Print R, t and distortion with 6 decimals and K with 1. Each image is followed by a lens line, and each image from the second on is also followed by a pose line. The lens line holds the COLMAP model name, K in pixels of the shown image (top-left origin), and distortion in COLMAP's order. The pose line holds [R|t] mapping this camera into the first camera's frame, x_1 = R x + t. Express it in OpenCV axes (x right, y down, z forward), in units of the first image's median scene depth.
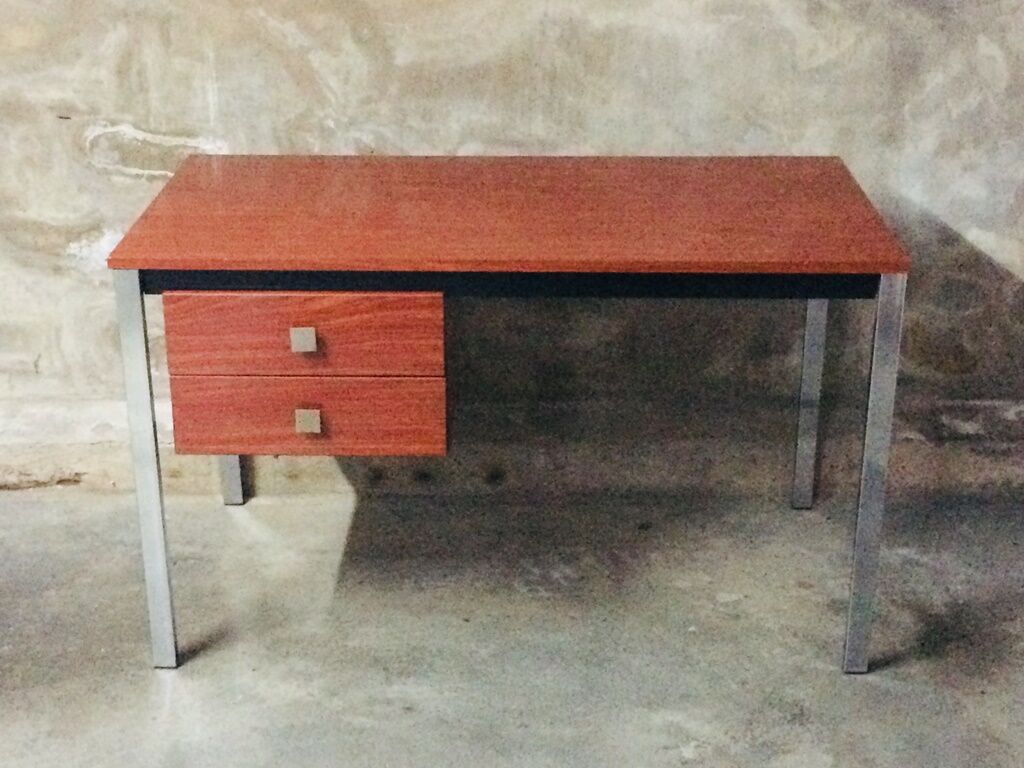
lens RADIAL K [[1684.3, 0, 509.2], [0, 1684.3, 379.4], [0, 0, 1]] dist [0.047625, 0.000000]
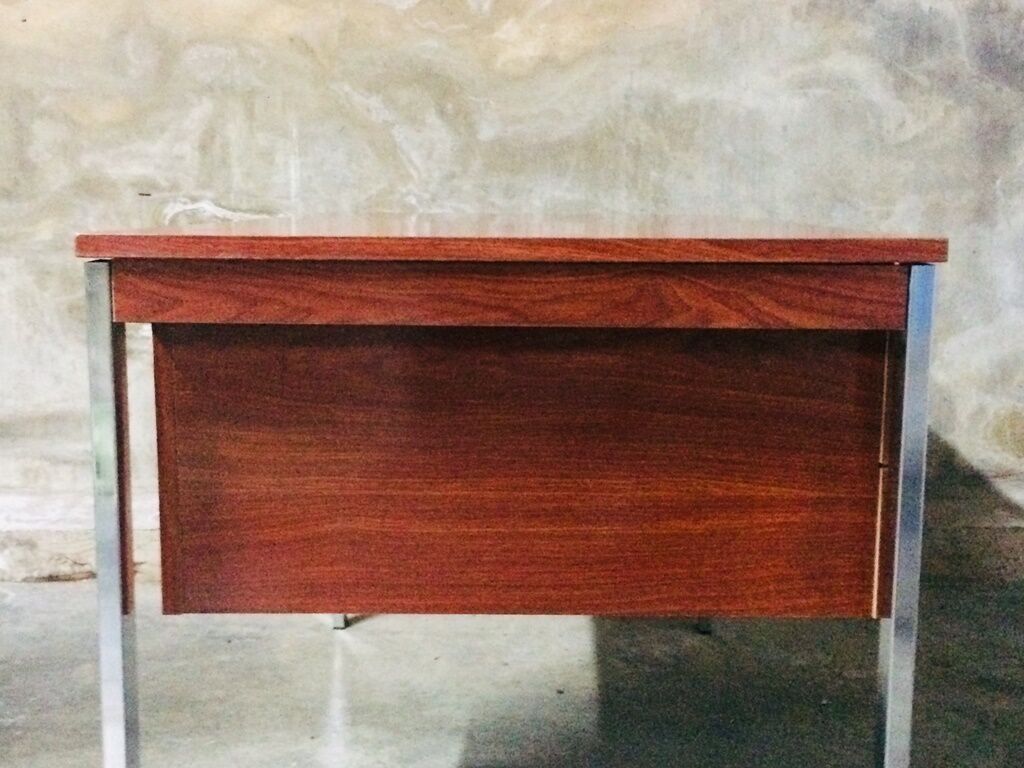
lens RADIAL K [[1280.0, 0, 513.2], [0, 1280.0, 387.3], [0, 0, 1]] dist [0.049183, 0.000000]
pose [[0.999963, 0.004147, -0.007494, -0.040673], [-0.005679, 0.975993, -0.217726, 0.120201], [0.006411, 0.217760, 0.975981, 0.290943]]
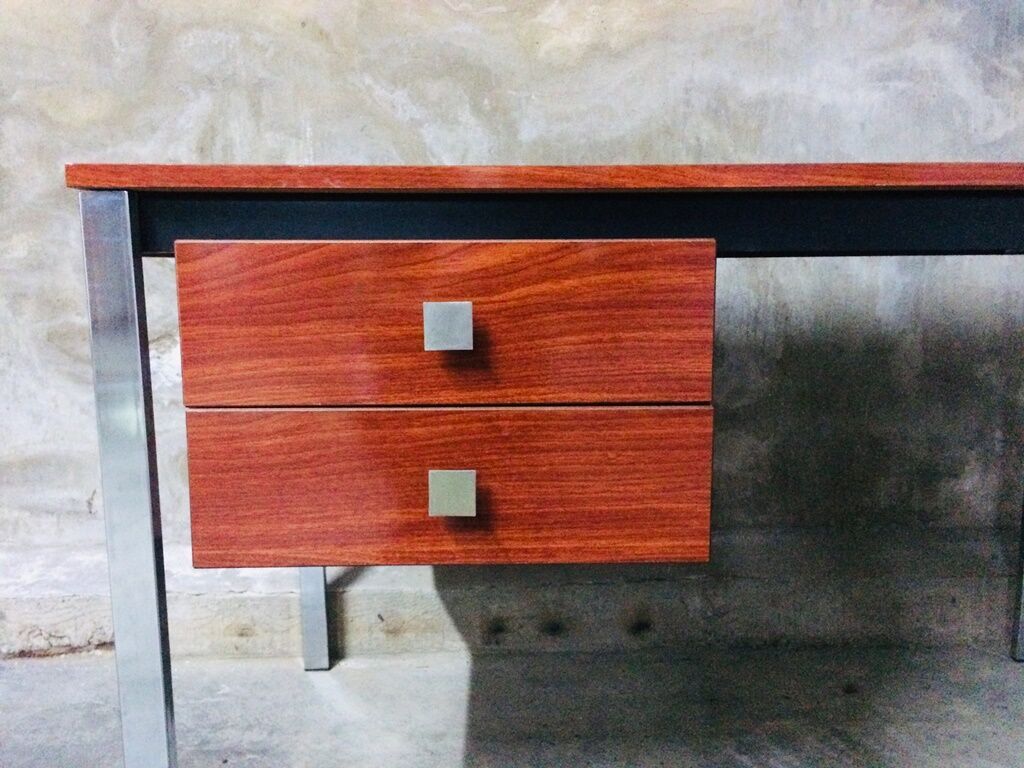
lens RADIAL K [[870.3, 0, 516.9], [0, 870.3, 386.7], [0, 0, 1]] dist [0.051393, -0.060021]
pose [[0.999114, -0.008718, 0.041168, -0.088244], [0.018129, 0.972036, -0.234133, 0.044491], [-0.037976, 0.234672, 0.971333, 0.584780]]
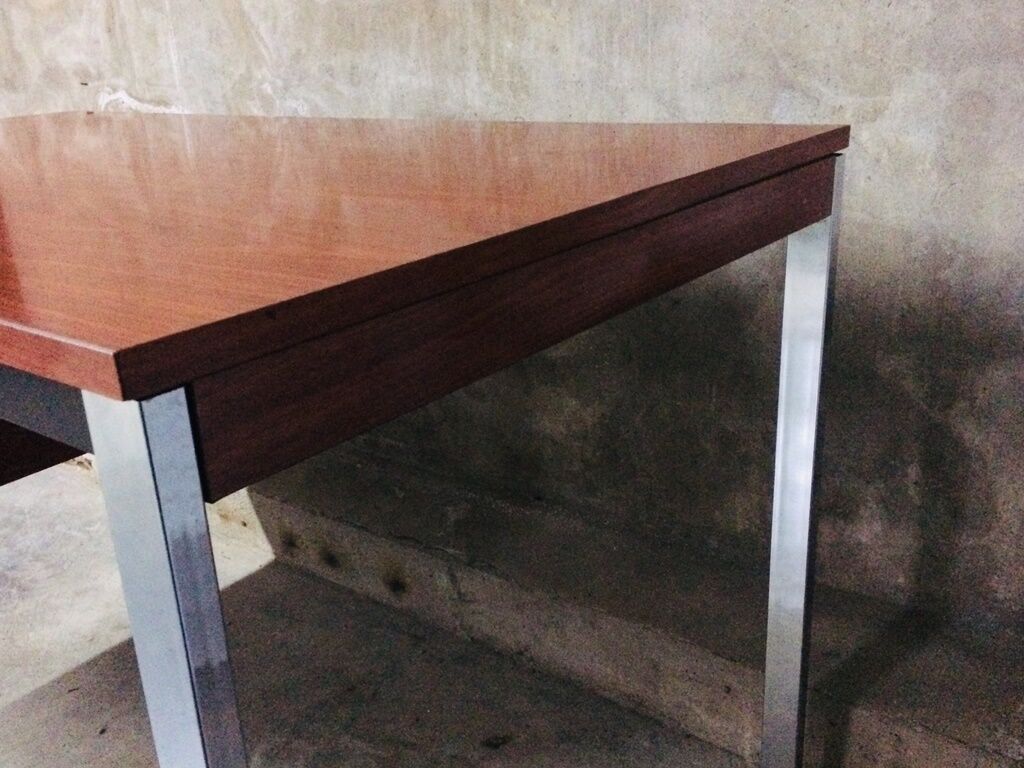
lens RADIAL K [[977.6, 0, 512.7], [0, 977.6, 388.8], [0, 0, 1]] dist [0.025448, 0.000000]
pose [[0.798822, 0.173033, -0.576145, 0.270859], [-0.168938, 0.983724, 0.061209, -0.062602], [0.577359, 0.048438, 0.815052, 0.707323]]
